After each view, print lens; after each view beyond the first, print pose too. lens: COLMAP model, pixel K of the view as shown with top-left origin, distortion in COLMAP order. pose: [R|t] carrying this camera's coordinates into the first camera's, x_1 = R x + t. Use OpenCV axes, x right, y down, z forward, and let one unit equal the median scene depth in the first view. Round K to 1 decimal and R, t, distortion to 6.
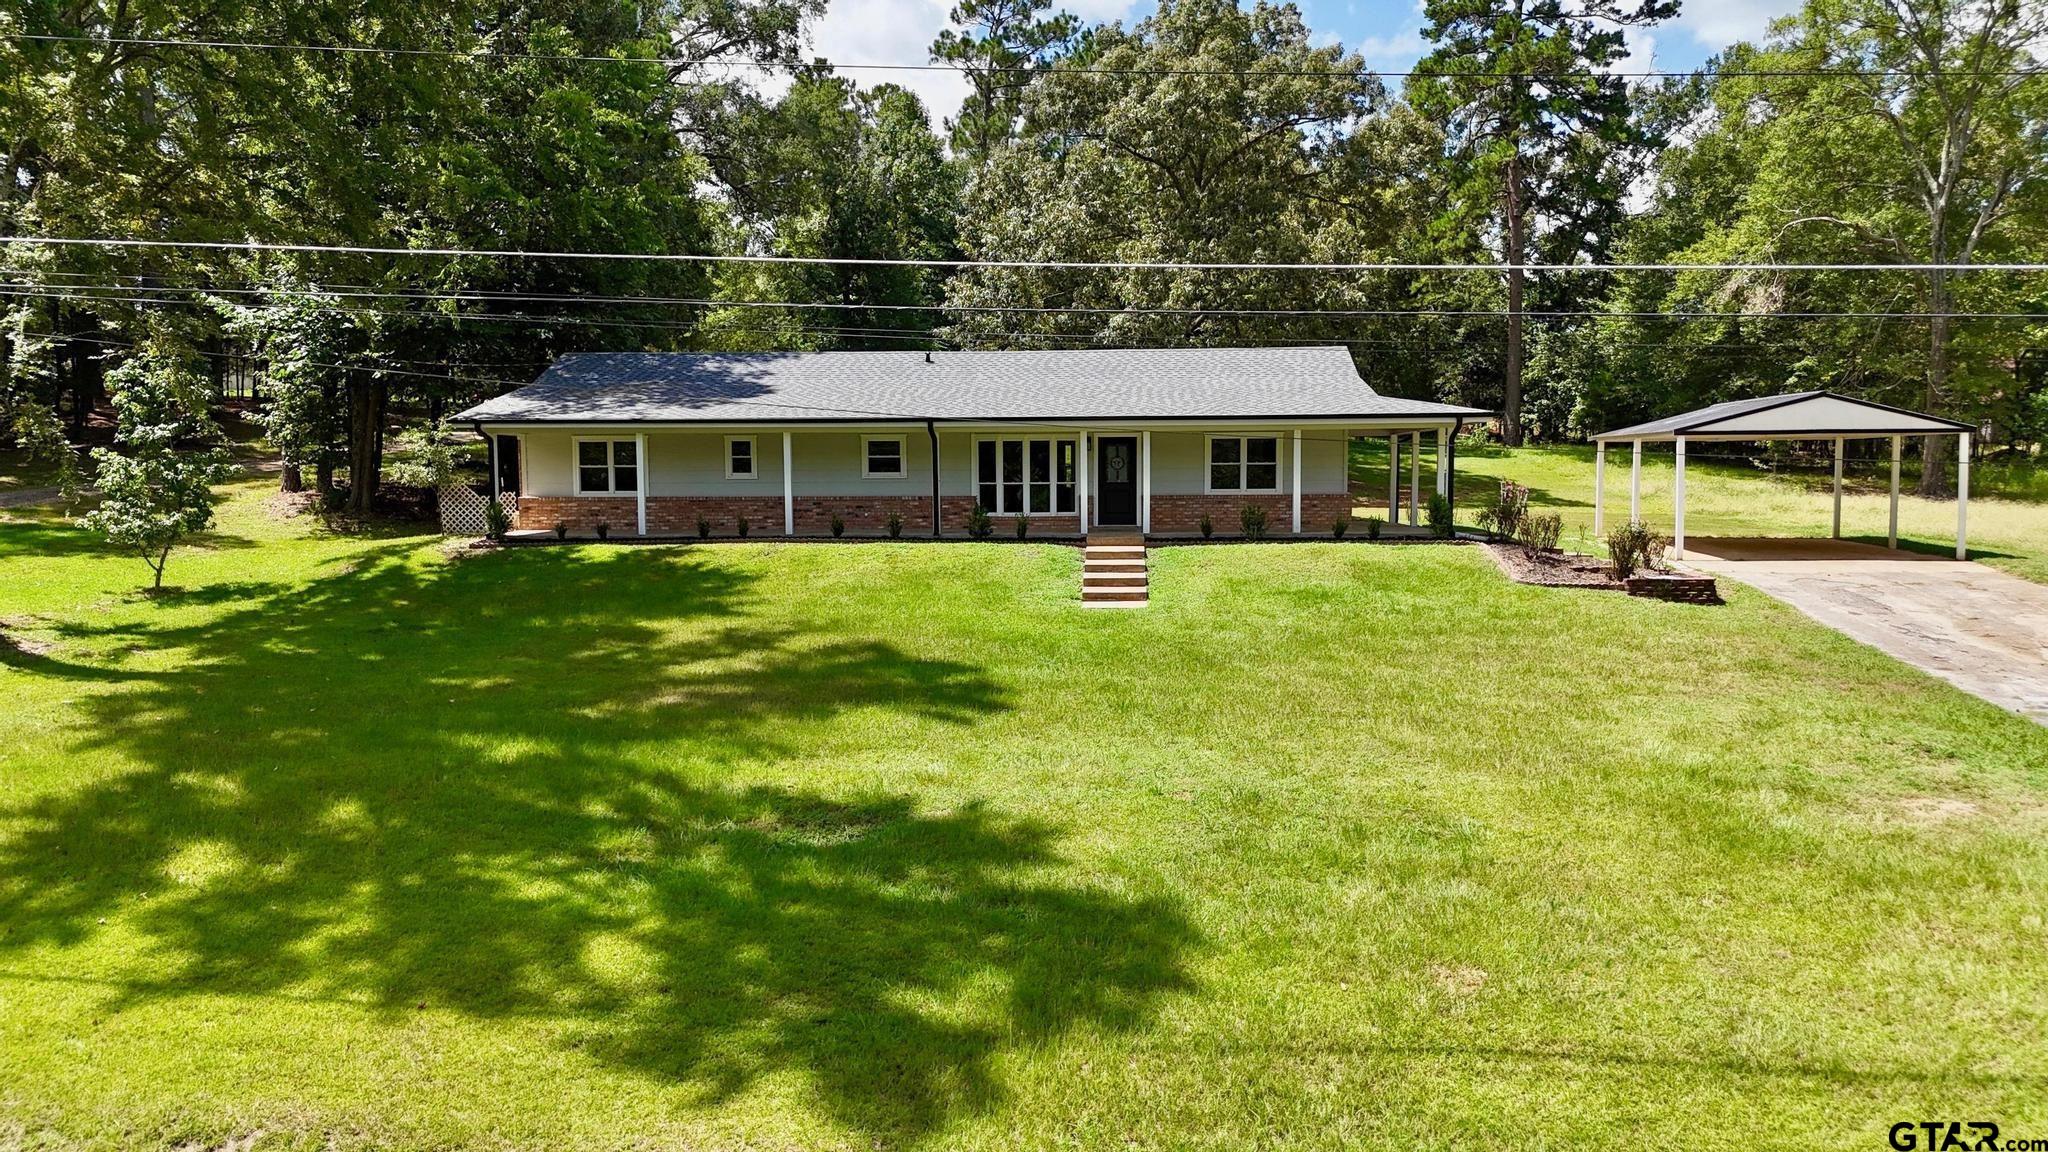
lens RADIAL K [[1516.8, 0, 1013.1], [0, 1516.8, 630.4], [0, 0, 1]] dist [0.013742, -0.000582]
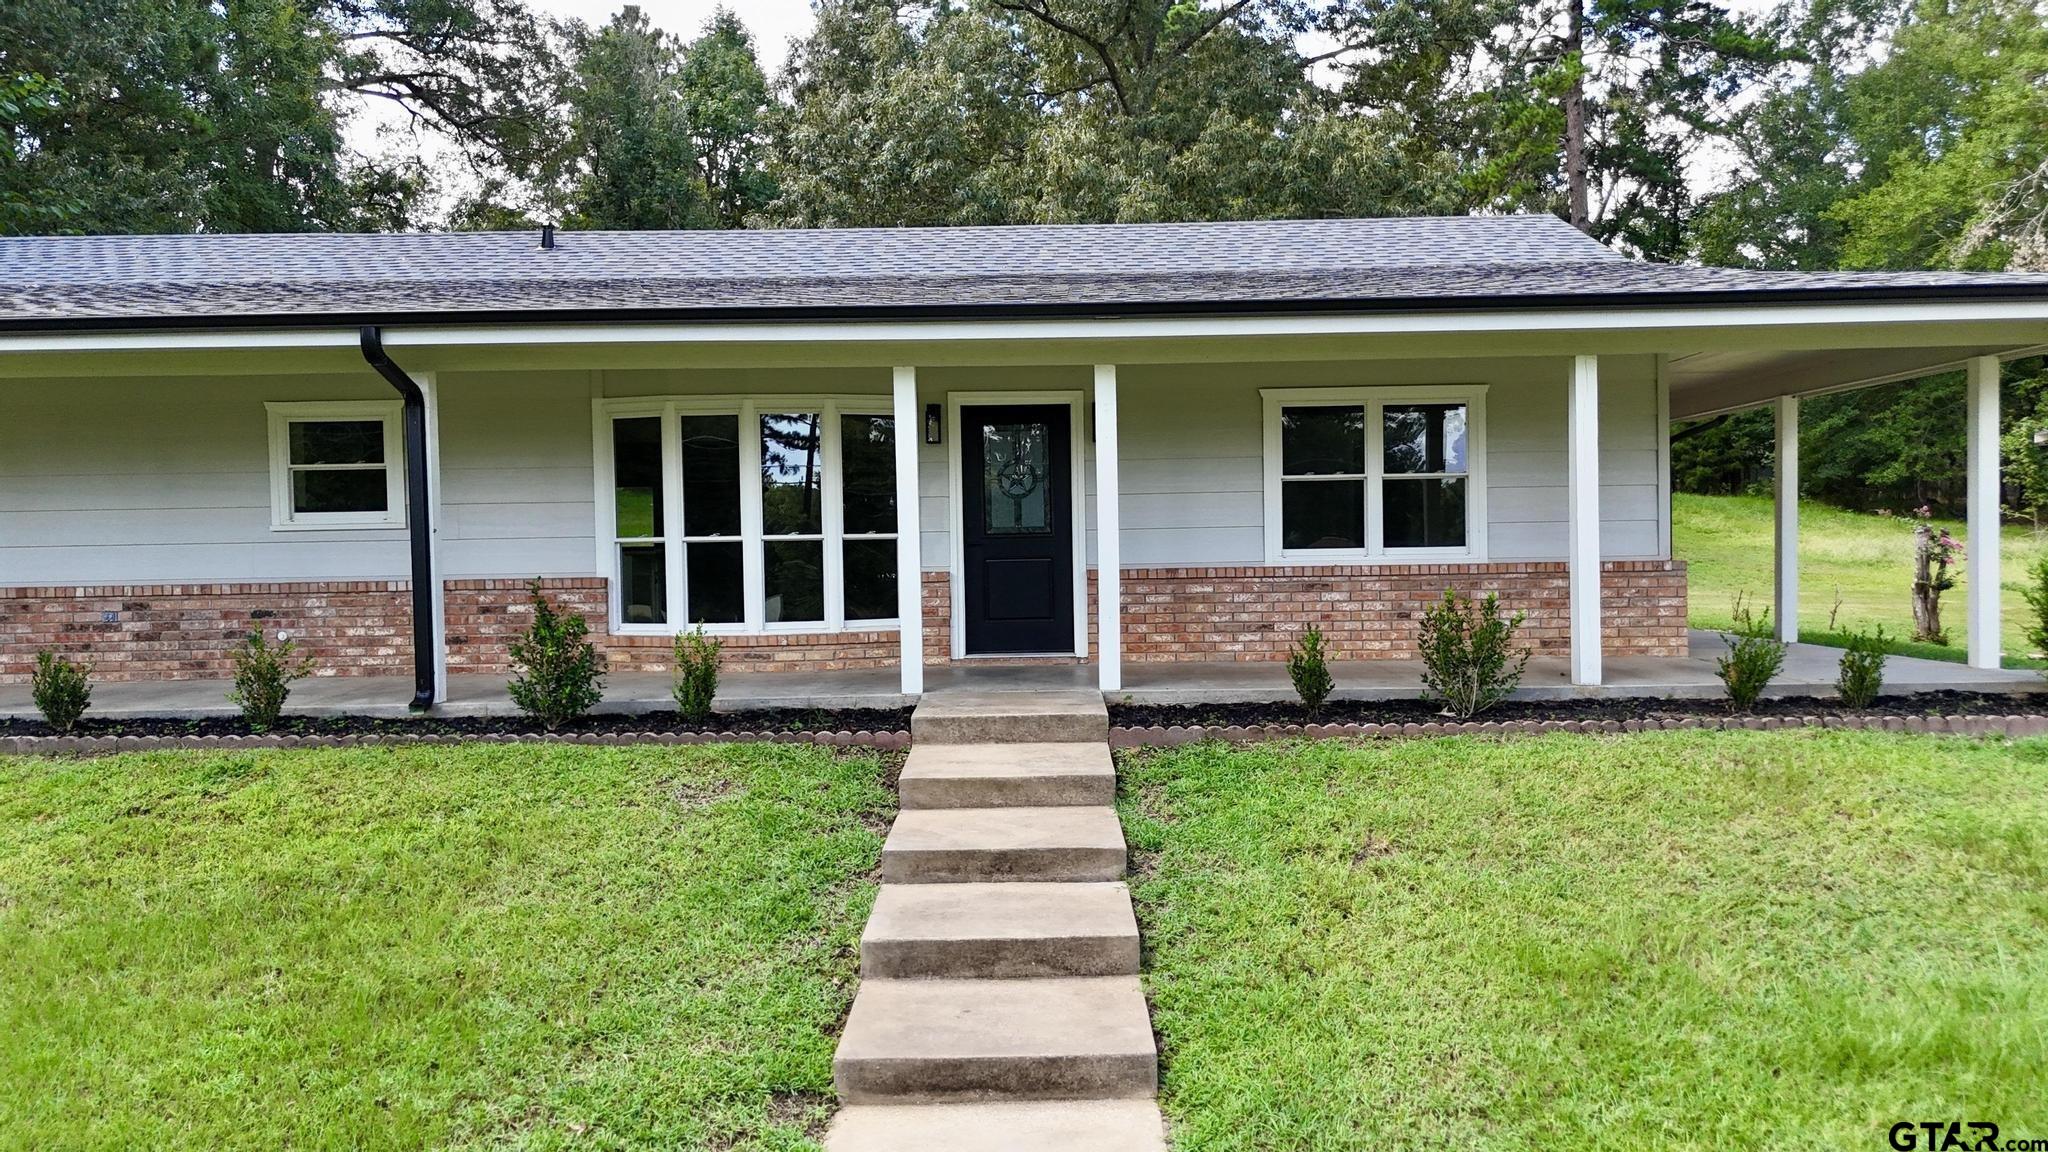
lens RADIAL K [[1418.7, 0, 1024.0], [0, 1418.7, 576.0], [0, 0, 1]] dist [0.058737, -0.121324]
pose [[0.998012, -0.014772, 0.061276, 0.052716], [0.020044, 0.996064, -0.086338, -0.062069], [-0.059760, 0.087394, 0.994380, 0.707089]]
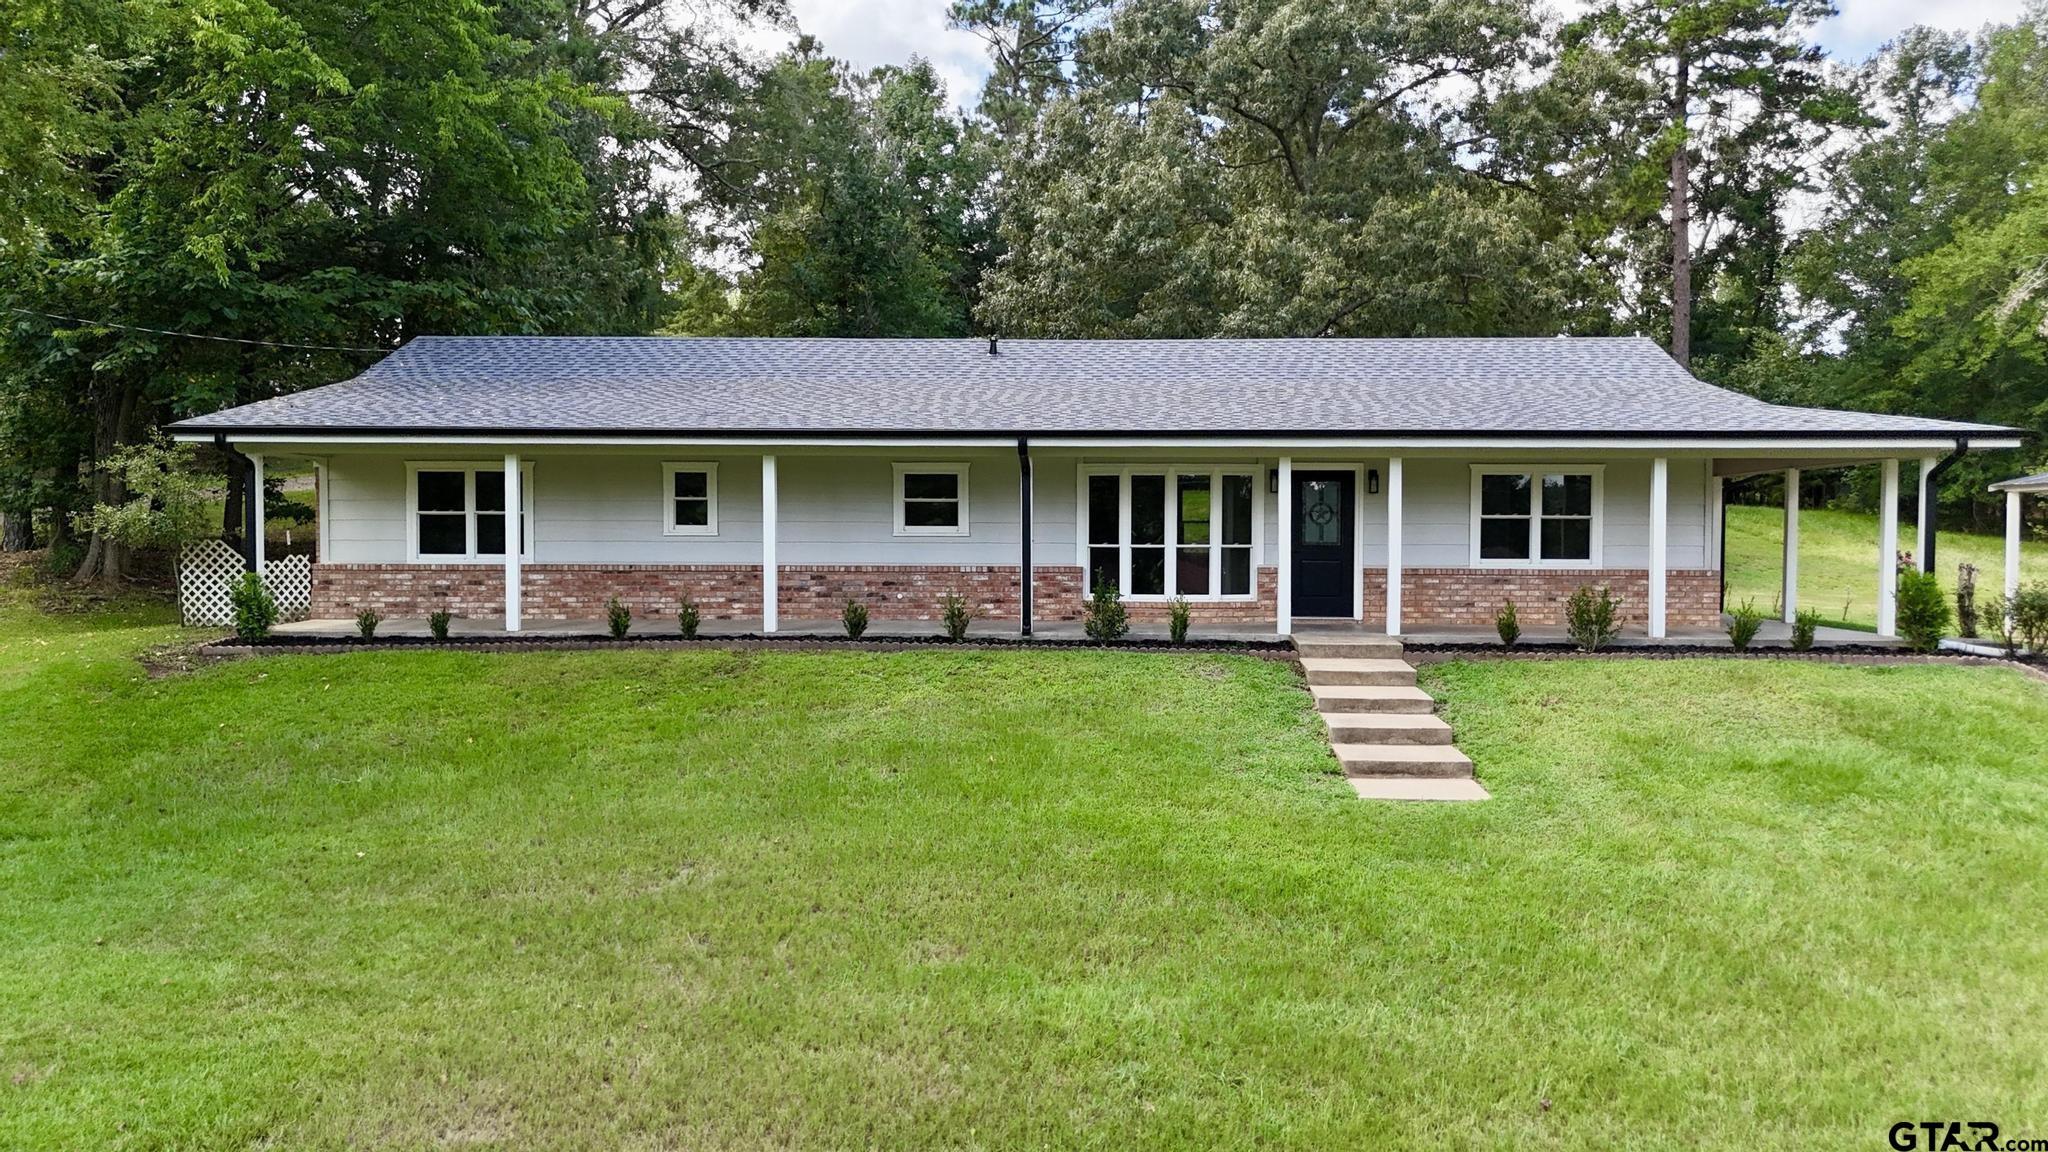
lens RADIAL K [[1531.9, 0, 1024.0], [0, 1531.9, 576.0], [0, 0, 1]] dist [0.066943, -0.149829]
pose [[0.999597, 0.006864, 0.027555, -0.068289], [-0.004677, 0.996889, -0.078682, -0.039310], [-0.028010, 0.078521, 0.996519, 0.420664]]
